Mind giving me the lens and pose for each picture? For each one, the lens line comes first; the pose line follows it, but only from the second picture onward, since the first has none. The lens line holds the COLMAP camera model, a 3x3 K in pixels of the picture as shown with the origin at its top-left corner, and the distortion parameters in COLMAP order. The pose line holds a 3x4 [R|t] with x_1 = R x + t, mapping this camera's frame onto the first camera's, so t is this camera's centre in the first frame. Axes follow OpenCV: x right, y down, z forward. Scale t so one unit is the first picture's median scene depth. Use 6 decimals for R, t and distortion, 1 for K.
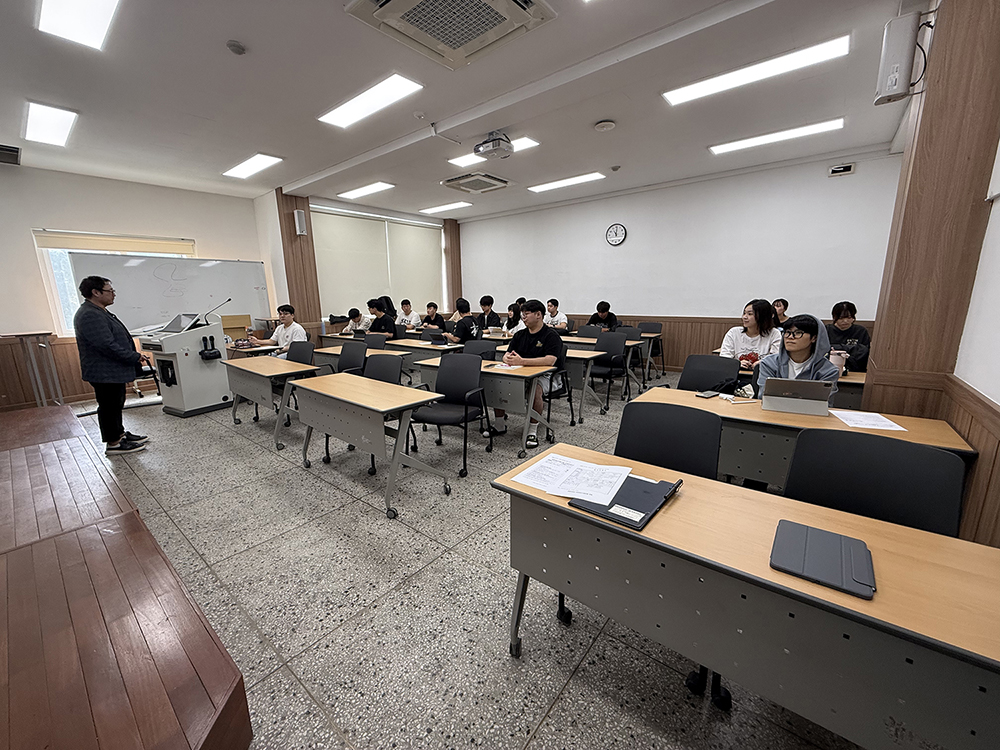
lens RADIAL K [[402.2, 0, 498.3], [0, 402.2, 376.2], [0, 0, 1]] dist [0.004450, -0.000506]
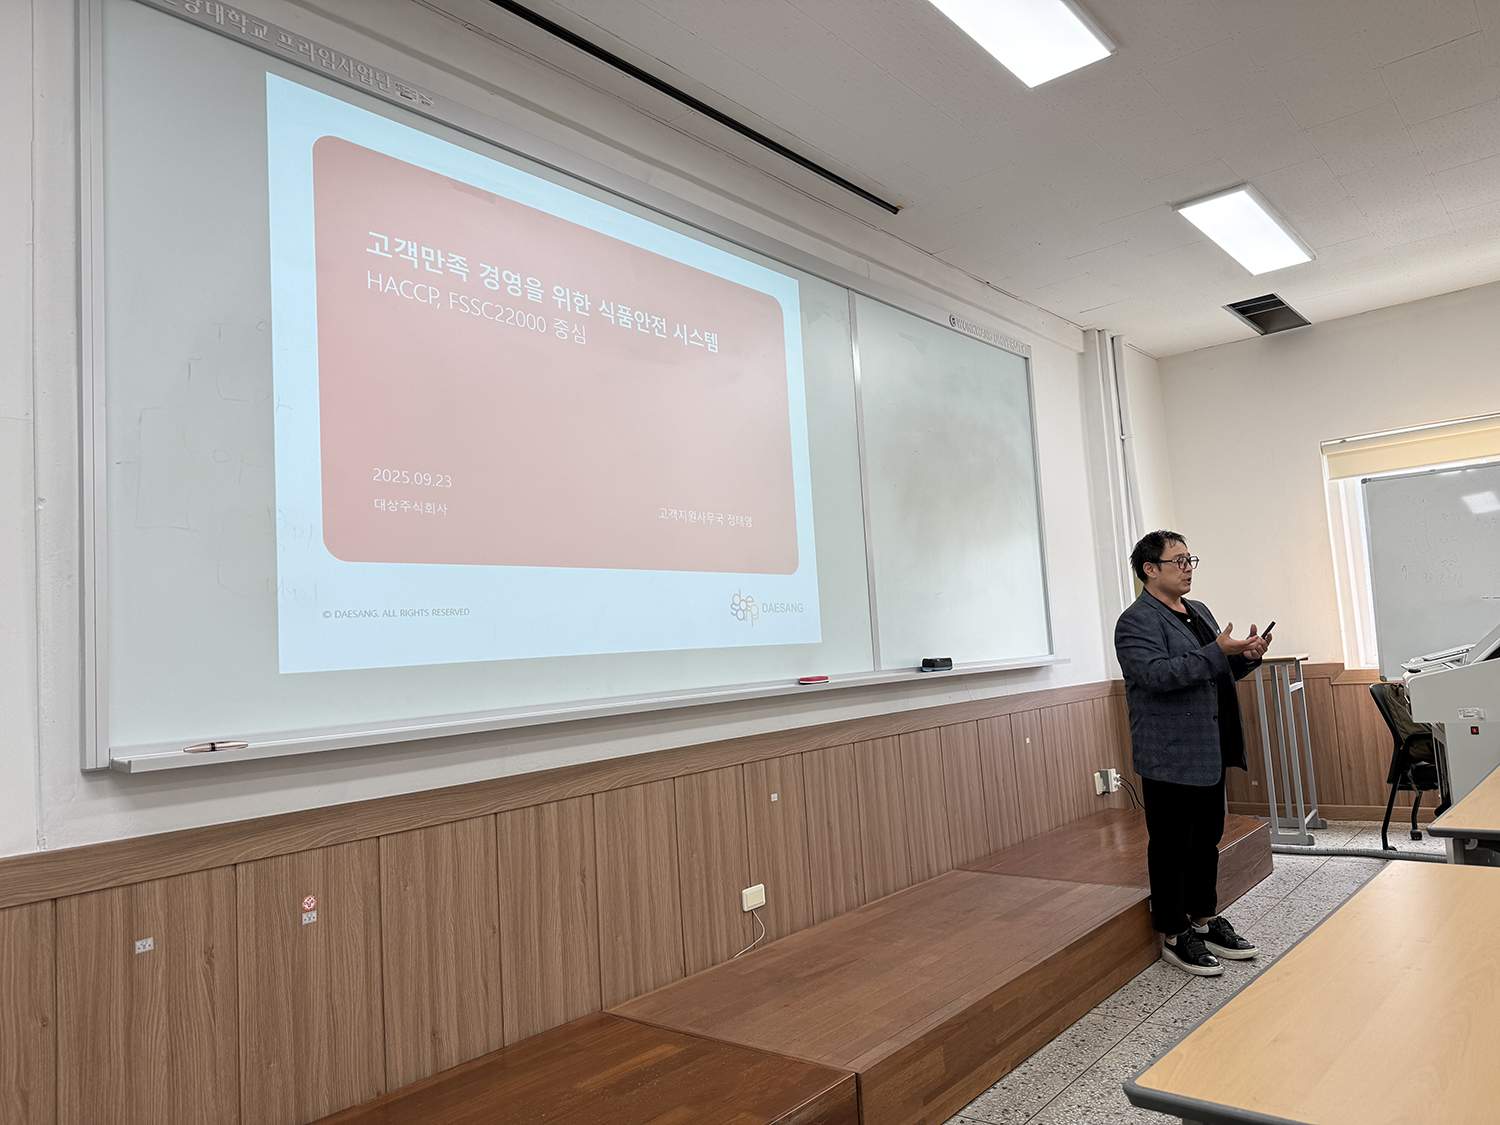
lens RADIAL K [[1061.0, 0, 752.7], [0, 1061.0, 556.9], [0, 0, 1]] dist [0.021951, -0.022689]
pose [[0.001393, -0.073395, -0.997302, 0.161127], [-0.138056, 0.987739, -0.072884, -0.067784], [0.990423, 0.137785, -0.008756, 0.540804]]
